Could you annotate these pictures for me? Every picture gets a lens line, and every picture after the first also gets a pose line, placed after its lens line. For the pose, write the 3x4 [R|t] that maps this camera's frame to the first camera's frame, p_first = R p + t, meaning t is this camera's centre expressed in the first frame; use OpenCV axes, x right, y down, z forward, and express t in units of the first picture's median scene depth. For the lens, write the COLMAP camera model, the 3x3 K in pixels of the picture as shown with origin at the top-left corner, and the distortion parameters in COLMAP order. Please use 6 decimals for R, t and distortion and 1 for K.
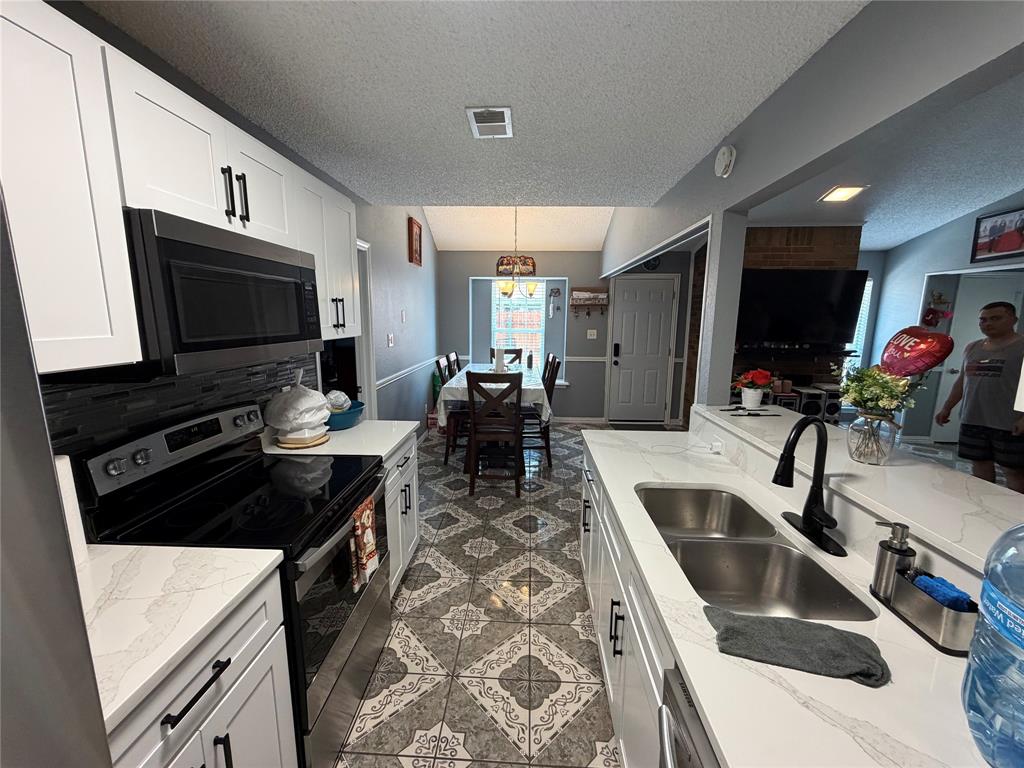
lens RADIAL K [[406.9, 0, 510.3], [0, 406.9, 382.9], [0, 0, 1]] dist [0.000331, -0.000343]
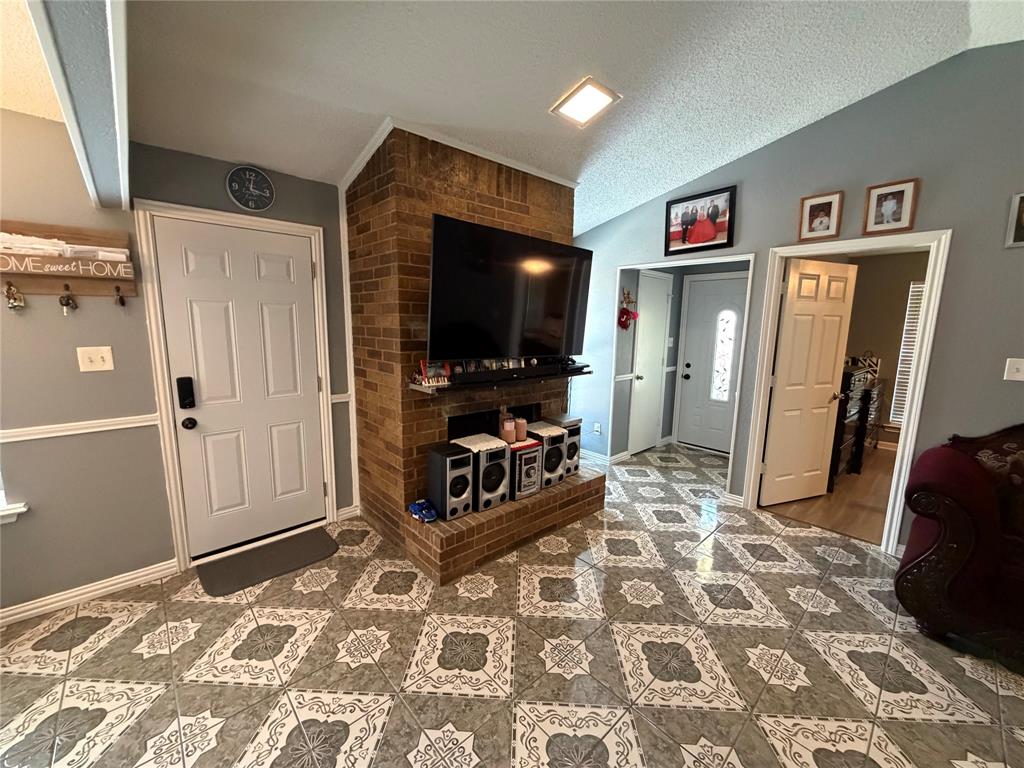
lens RADIAL K [[406.9, 0, 510.3], [0, 406.9, 382.9], [0, 0, 1]] dist [0.000331, -0.000343]
pose [[0.698691, -0.102923, 0.707981, 0.239602], [0.108842, 0.993370, 0.036997, -0.084581], [-0.707095, 0.051209, 0.705262, 0.571252]]
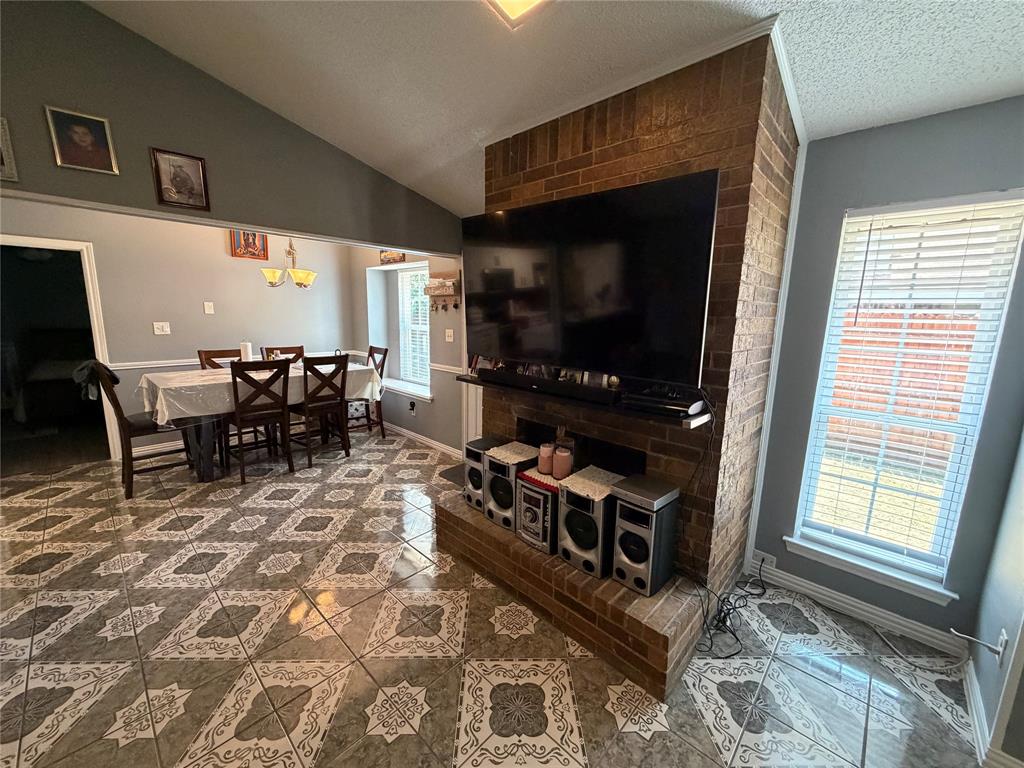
lens RADIAL K [[406.9, 0, 510.3], [0, 406.9, 382.9], [0, 0, 1]] dist [0.000331, -0.000343]
pose [[0.760062, 0.117673, -0.639107, 0.917148], [-0.121898, 0.991828, 0.037647, -0.090312], [0.638315, 0.049292, 0.768196, 0.606739]]
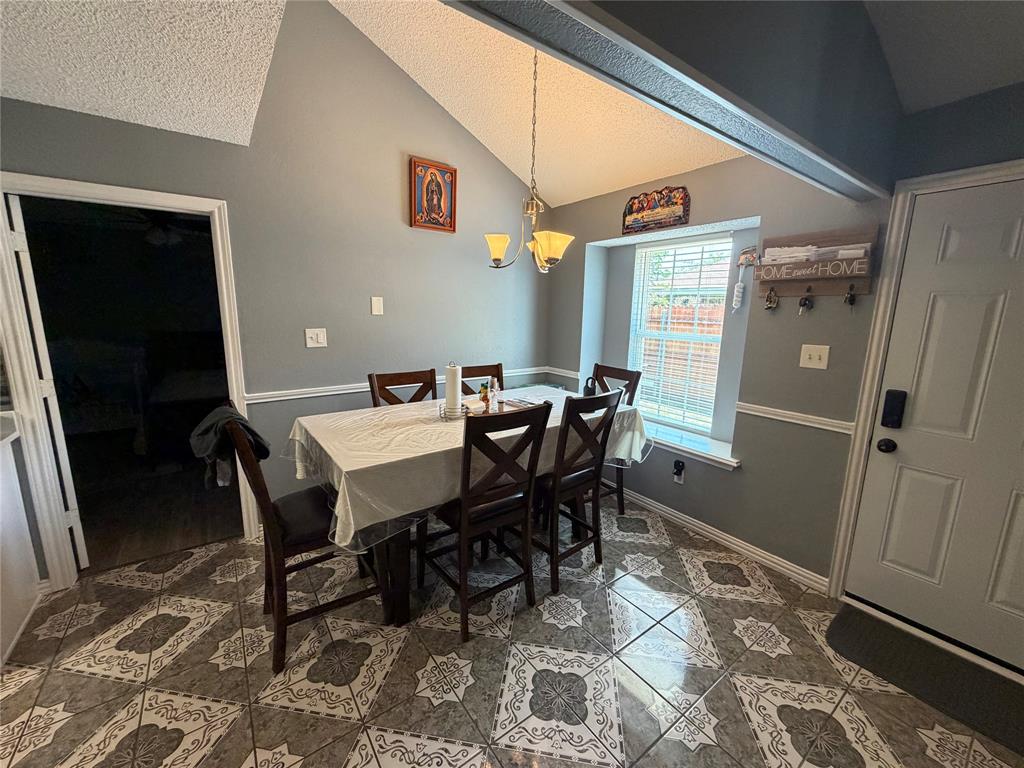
lens RADIAL K [[406.9, 0, 510.3], [0, 406.9, 382.9], [0, 0, 1]] dist [0.000331, -0.000343]
pose [[0.628914, 0.142495, -0.764305, 0.379438], [-0.140398, 0.987714, 0.068619, -0.097001], [0.764693, 0.064151, 0.641194, 0.642657]]
